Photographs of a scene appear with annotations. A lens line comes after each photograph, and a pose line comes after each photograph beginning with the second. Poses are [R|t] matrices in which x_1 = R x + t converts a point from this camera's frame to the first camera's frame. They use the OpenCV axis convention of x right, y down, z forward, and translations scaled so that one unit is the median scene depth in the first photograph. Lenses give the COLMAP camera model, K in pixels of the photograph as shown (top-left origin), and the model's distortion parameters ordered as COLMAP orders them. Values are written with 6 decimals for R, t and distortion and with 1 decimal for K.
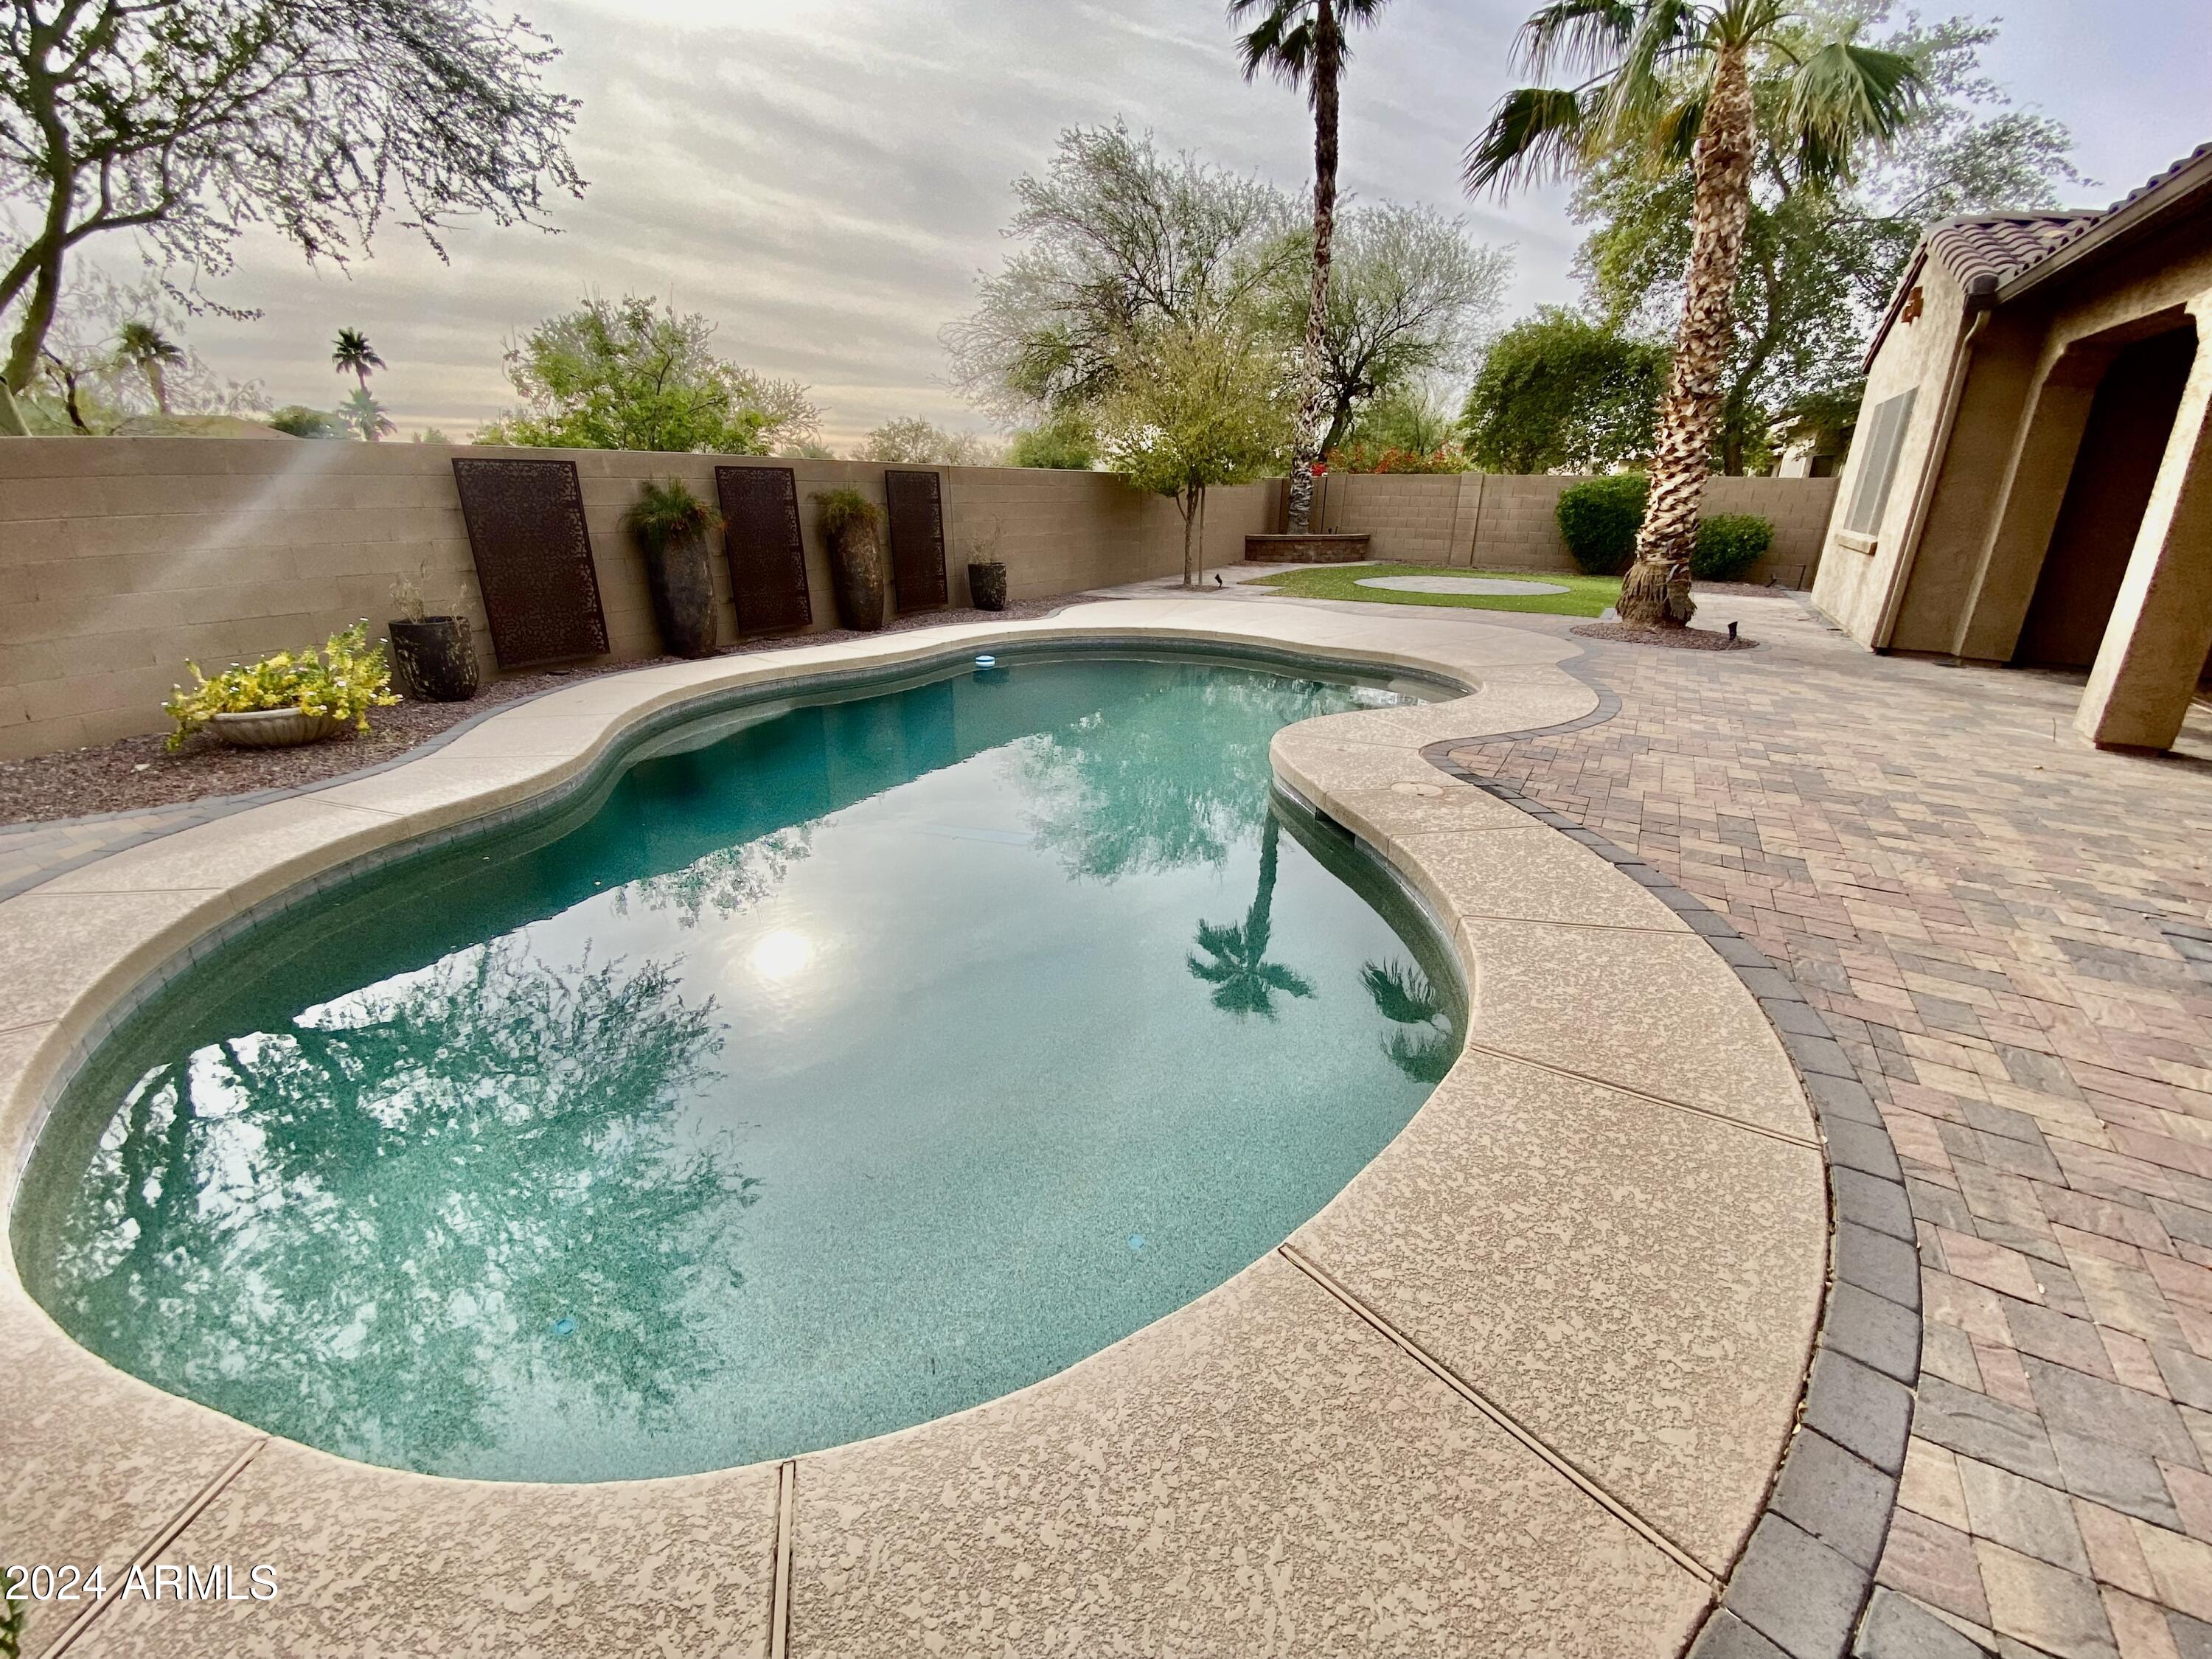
lens RADIAL K [[909.8, 0, 1106.0], [0, 909.8, 829.5], [0, 0, 1]] dist [0.019652, -0.020419]
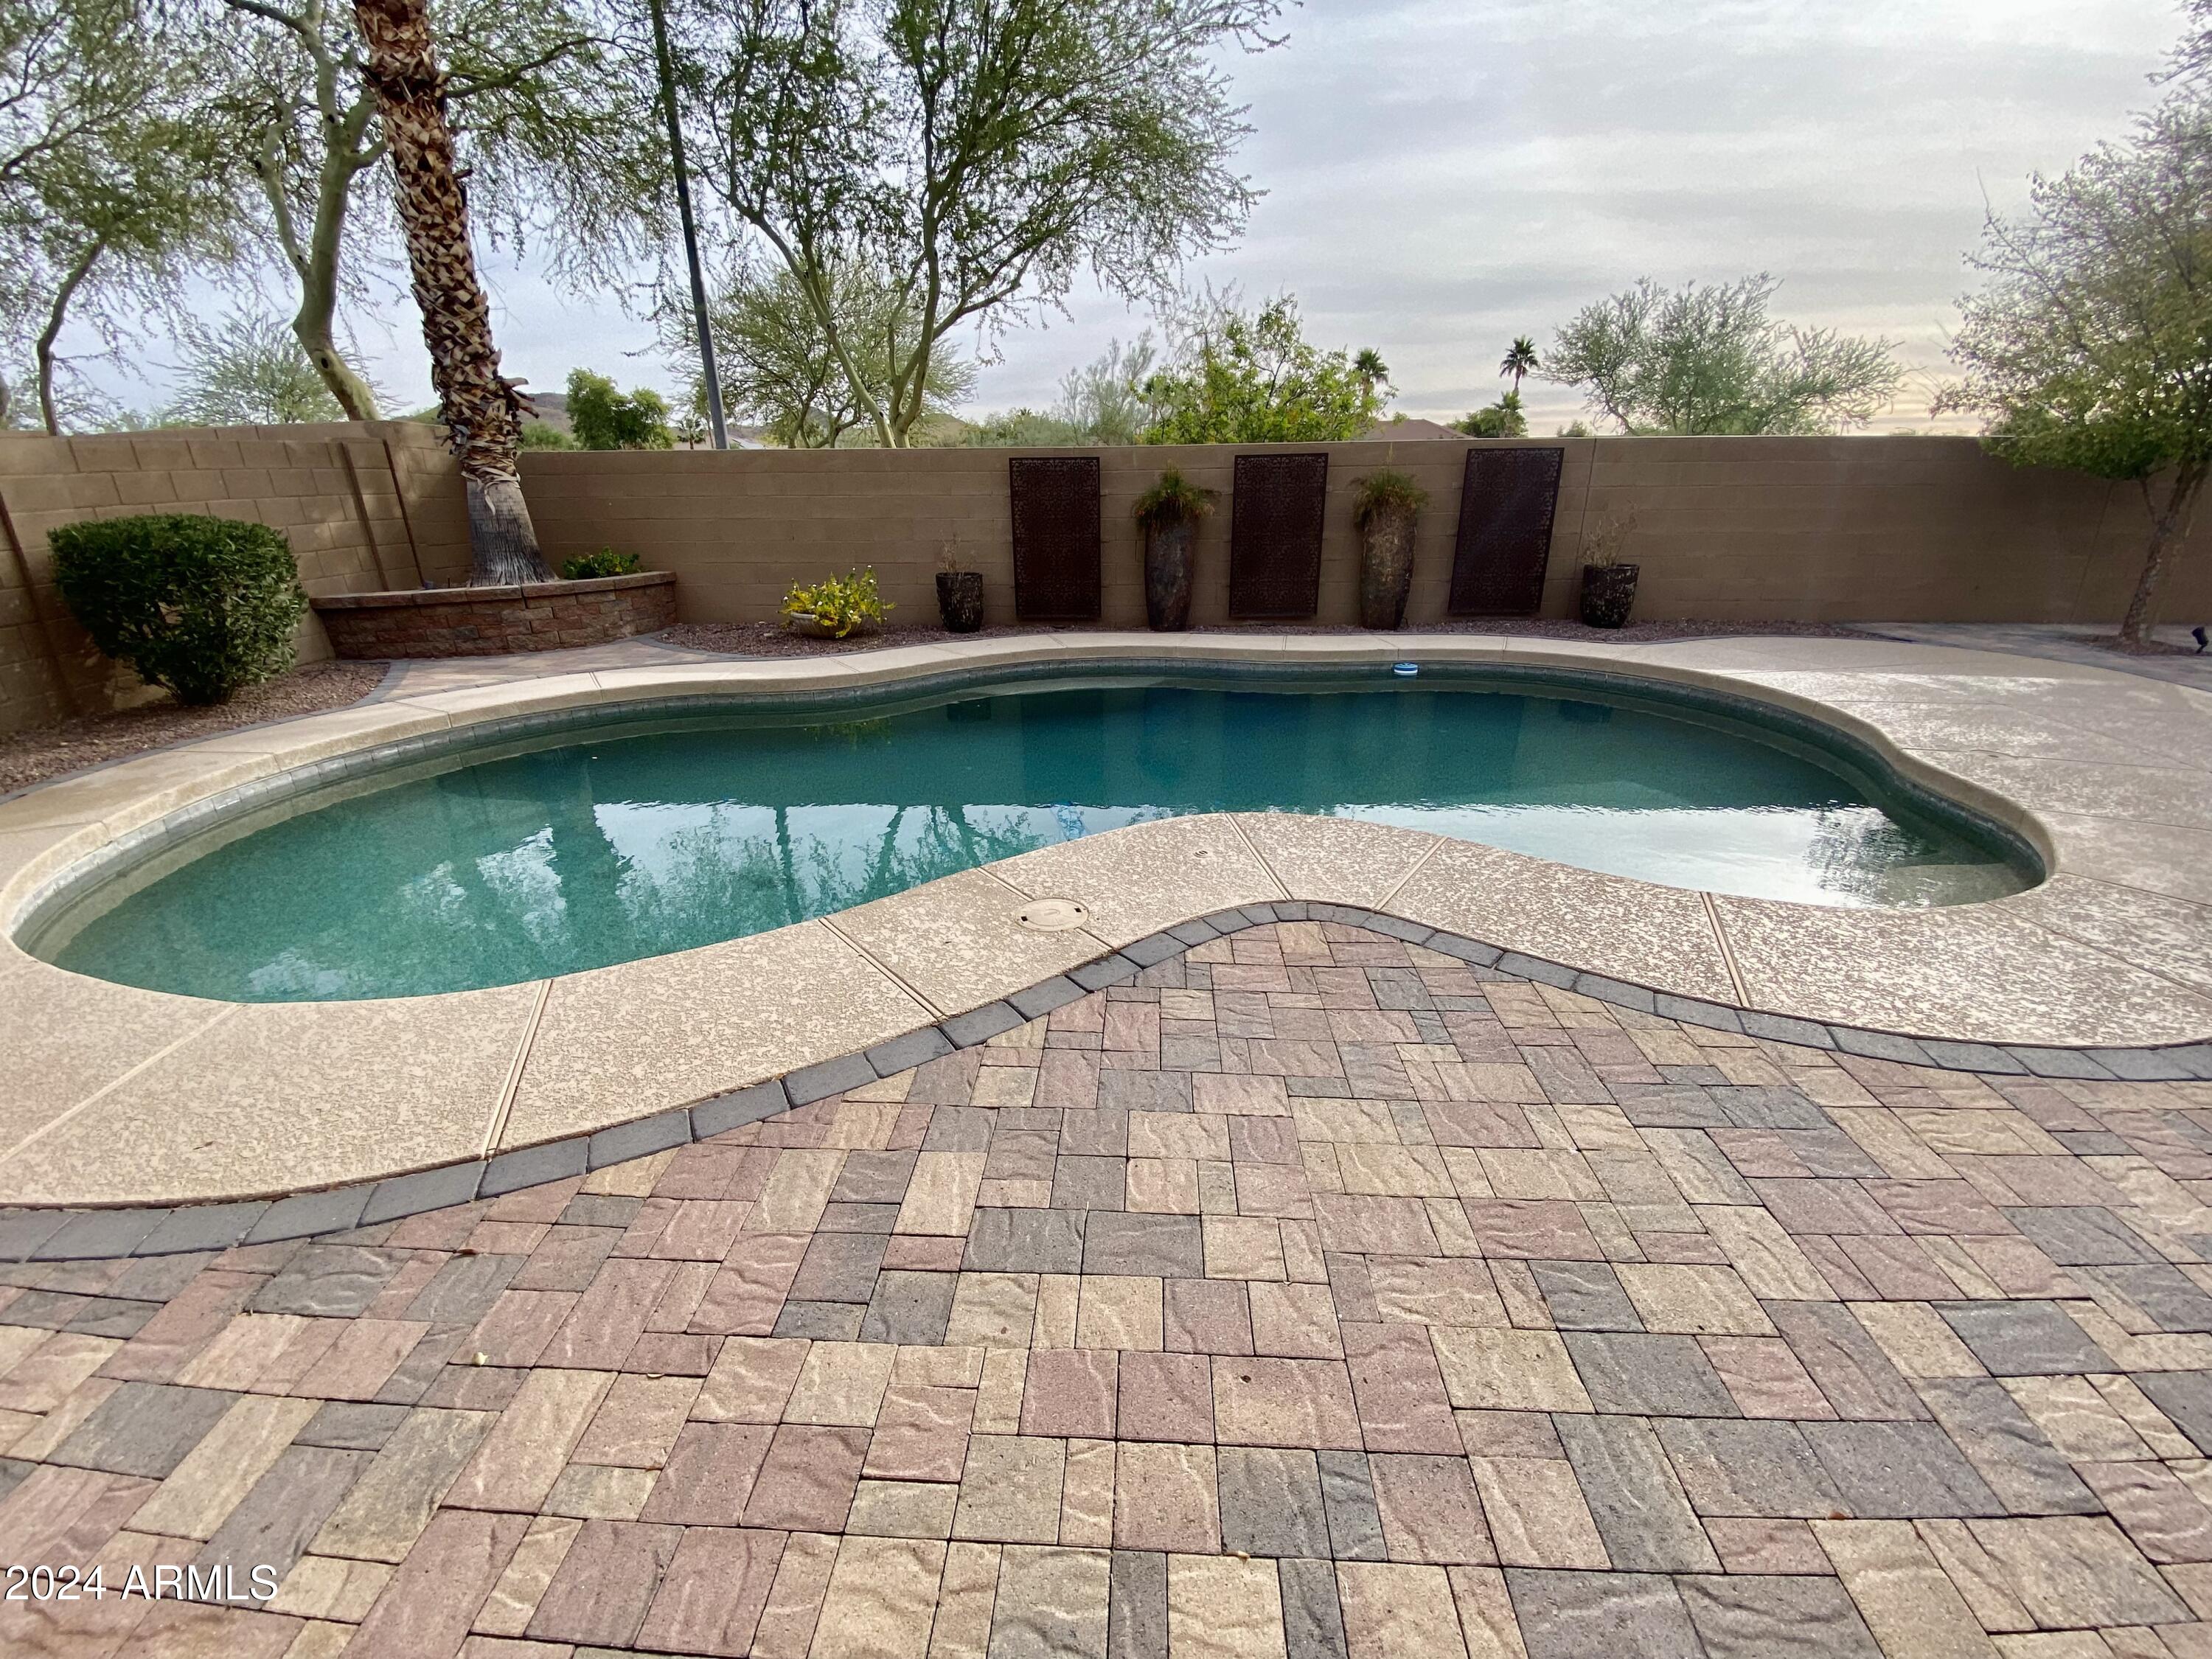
lens RADIAL K [[909.8, 0, 1106.0], [0, 909.8, 829.5], [0, 0, 1]] dist [0.019652, -0.020419]
pose [[0.455285, 0.309483, -0.834827, 0.801030], [-0.299631, 0.936211, 0.183659, -0.211147], [0.838414, 0.166523, 0.518973, 0.604620]]
